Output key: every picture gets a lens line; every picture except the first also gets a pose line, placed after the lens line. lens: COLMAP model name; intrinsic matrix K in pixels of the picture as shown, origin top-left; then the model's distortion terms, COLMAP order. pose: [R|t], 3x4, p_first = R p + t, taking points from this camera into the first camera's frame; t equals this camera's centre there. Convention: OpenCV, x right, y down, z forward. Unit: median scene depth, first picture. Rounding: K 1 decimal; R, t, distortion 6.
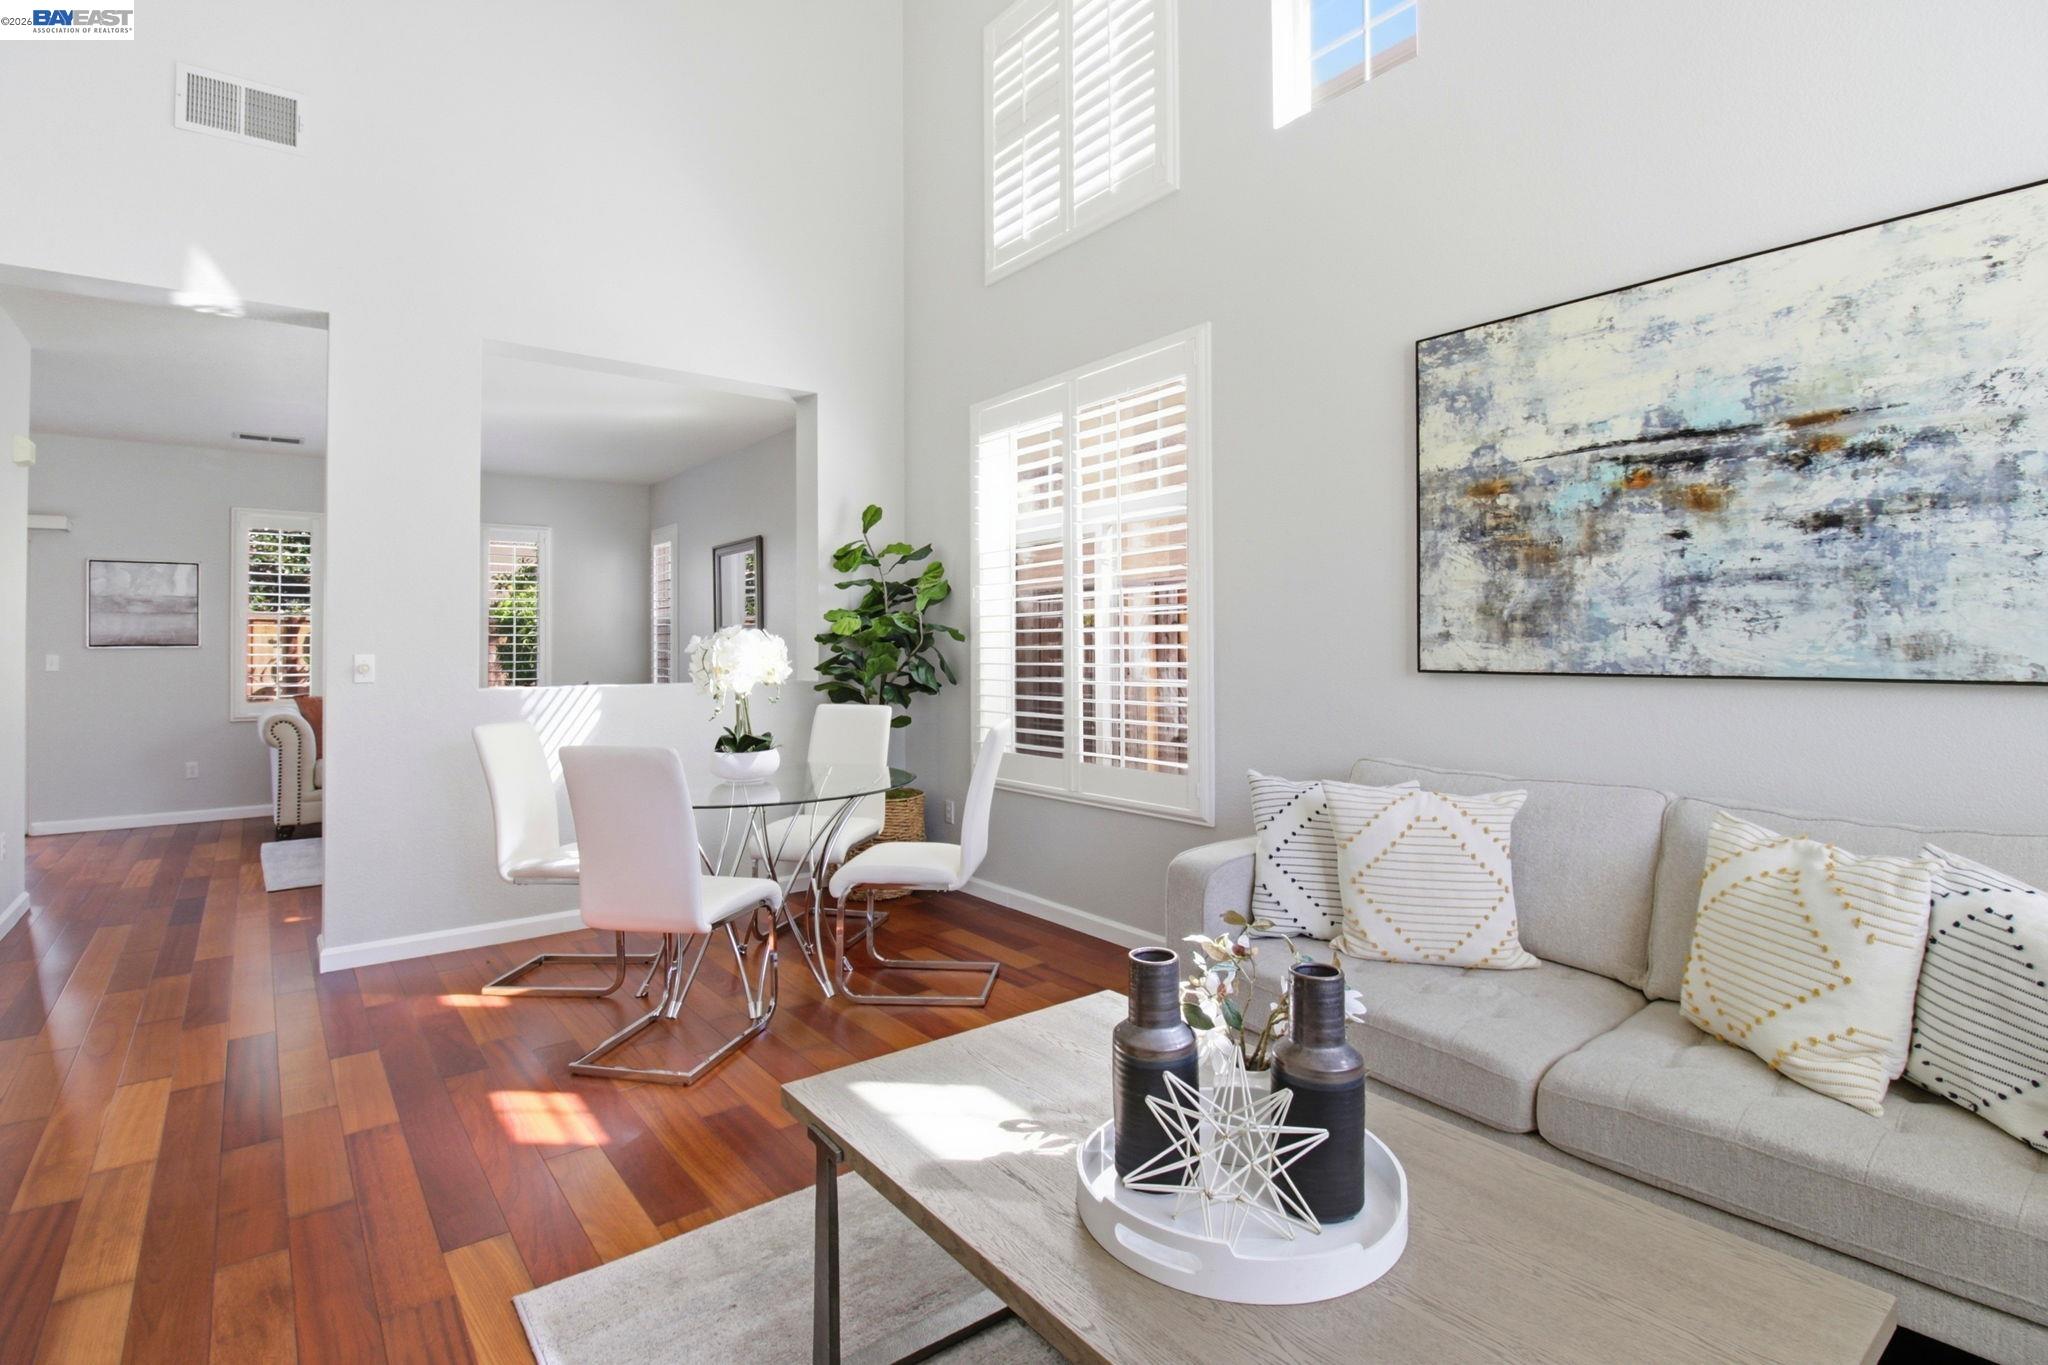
lens RADIAL K [[973.4, 0, 1040.5], [0, 973.4, 638.6], [0, 0, 1]] dist [-0.001399, -0.010879]
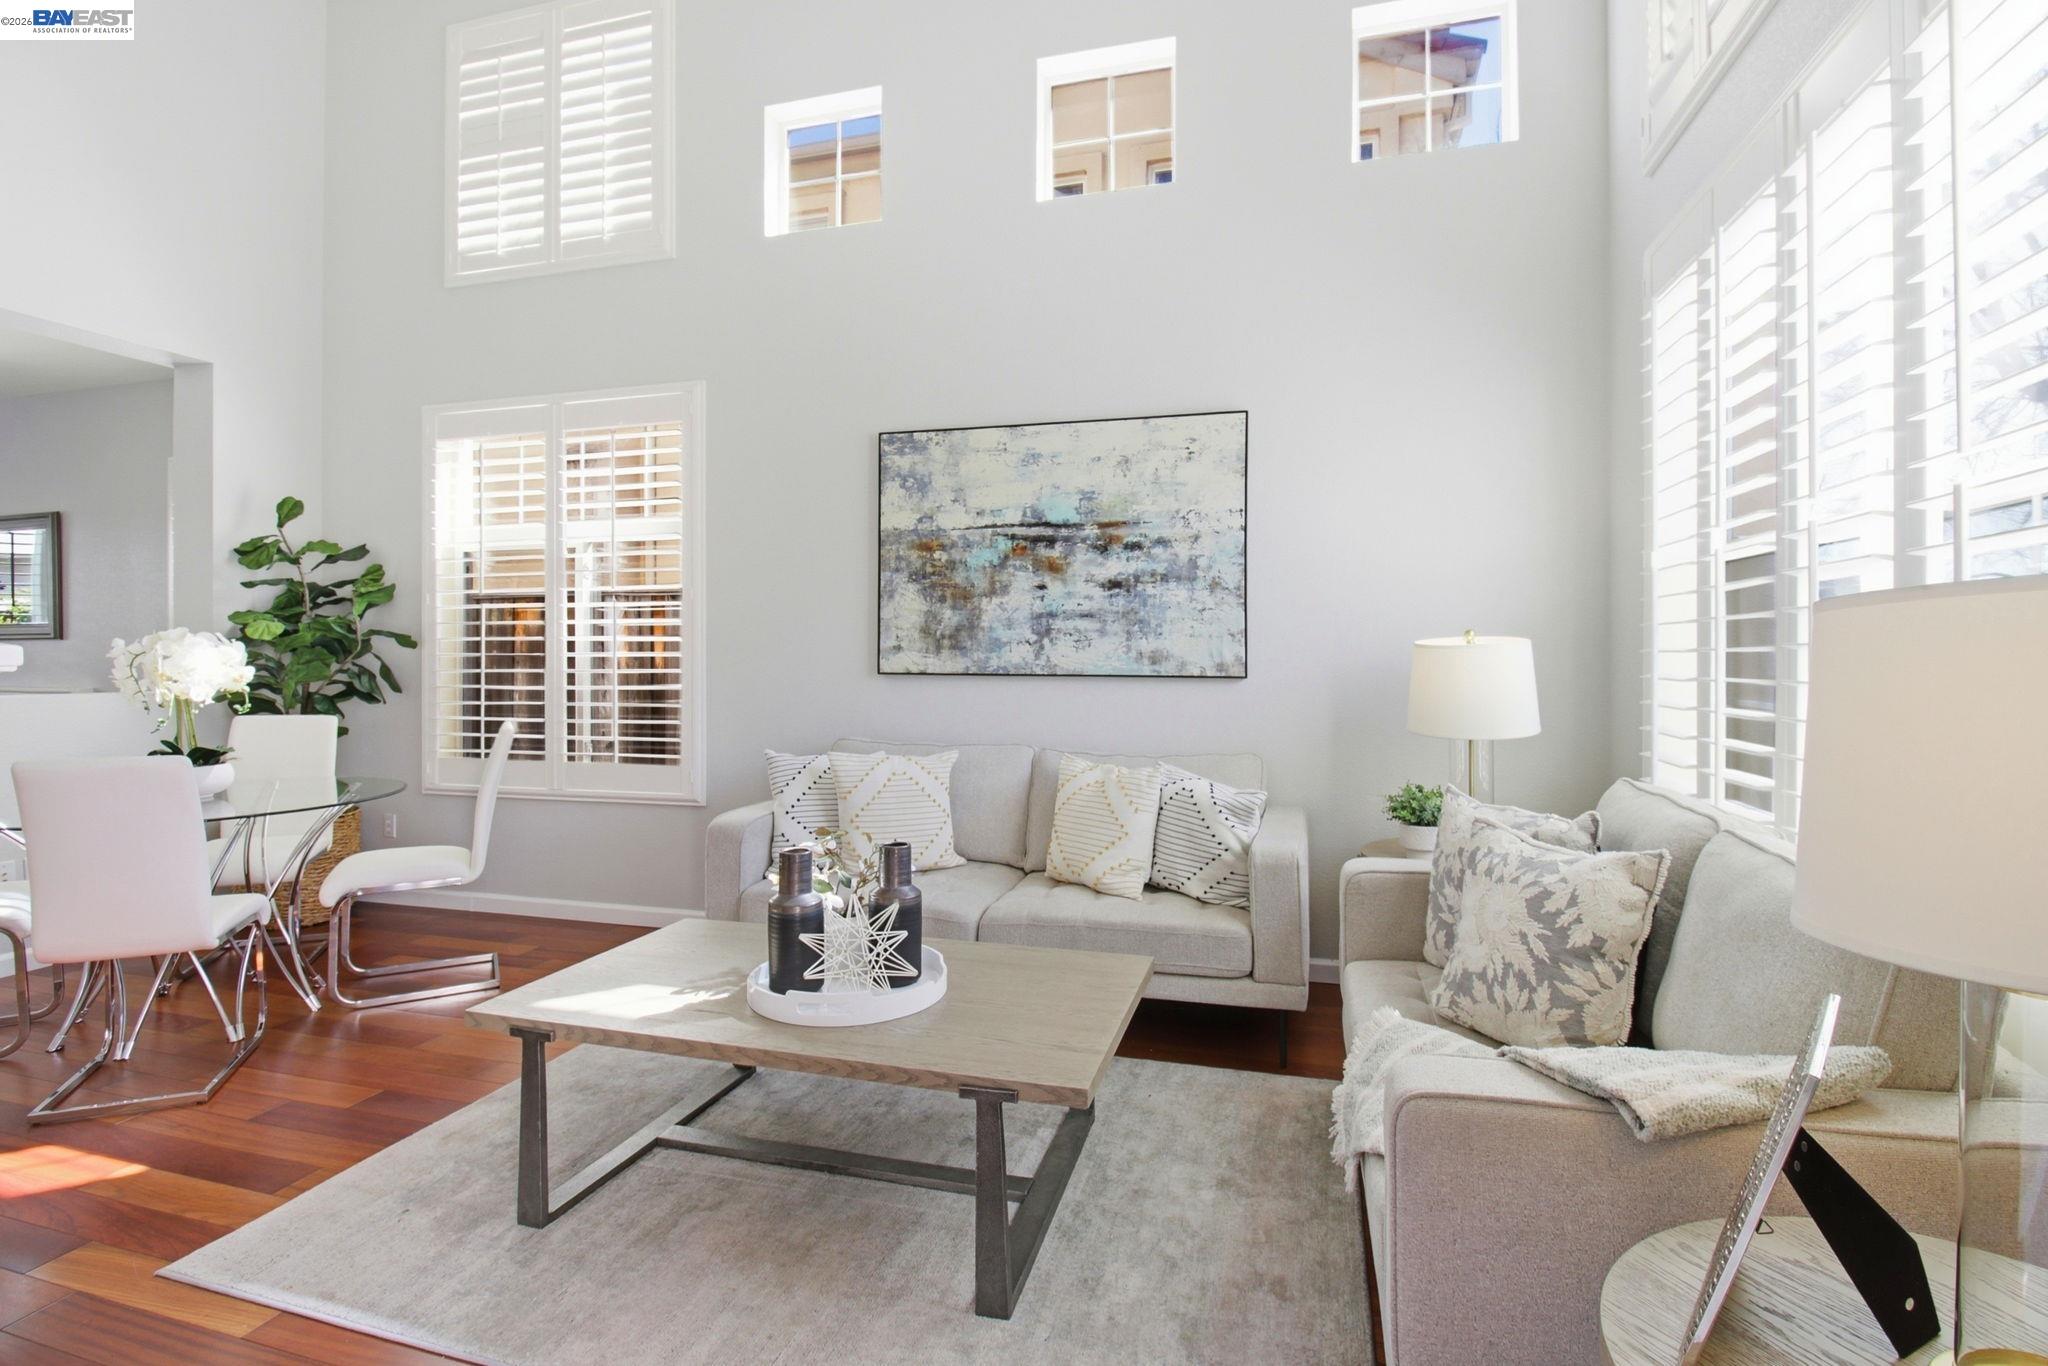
lens RADIAL K [[973.4, 0, 1021.1], [0, 973.4, 669.4], [0, 0, 1]] dist [-0.001399, -0.010879]
pose [[0.814274, -0.000748, 0.580480, -0.263081], [-0.010812, 0.999806, 0.016456, 0.002708], [-0.580380, -0.019676, 0.814108, -0.254678]]
